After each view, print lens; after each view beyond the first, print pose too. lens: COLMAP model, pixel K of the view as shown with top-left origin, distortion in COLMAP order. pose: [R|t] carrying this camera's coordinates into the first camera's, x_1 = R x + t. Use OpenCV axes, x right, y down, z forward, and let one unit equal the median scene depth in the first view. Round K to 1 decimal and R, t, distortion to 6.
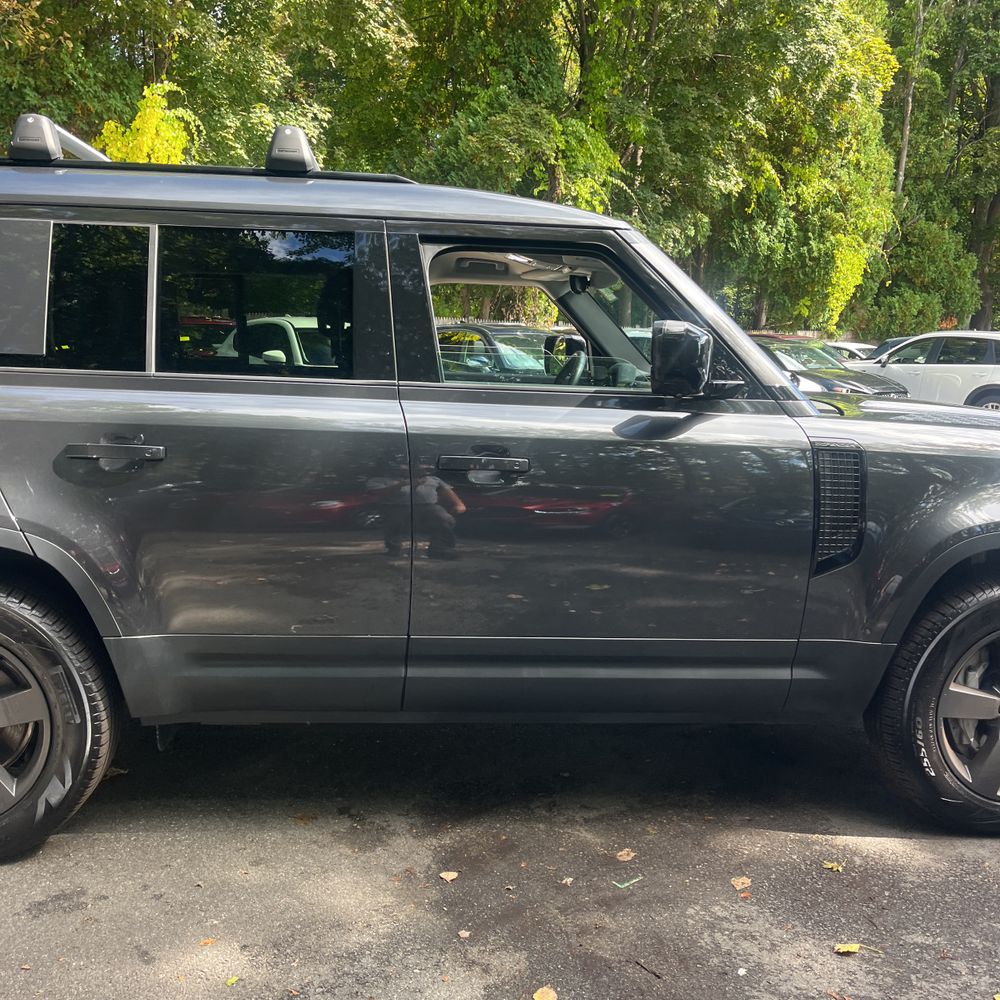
lens RADIAL K [[1000.9, 0, 496.2], [0, 1000.9, 519.1], [0, 0, 1]] dist [0.009118, 0.000000]
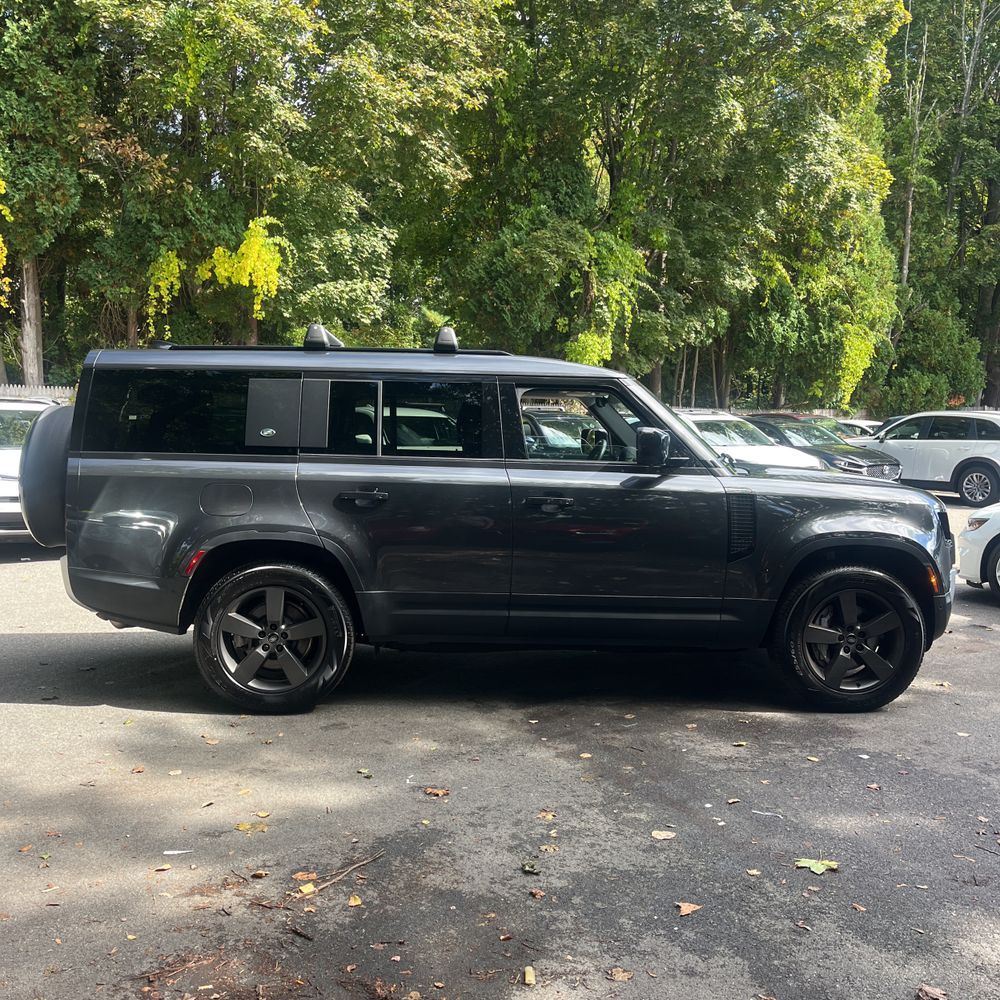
lens RADIAL K [[1000.9, 0, 498.9], [0, 1000.9, 497.8], [0, 0, 1]] dist [0.009118, 0.000000]
pose [[0.999378, -0.006103, -0.034746, -0.007229], [0.002726, 0.995339, -0.096402, 0.019771], [0.035172, 0.096247, 0.994736, -0.147053]]
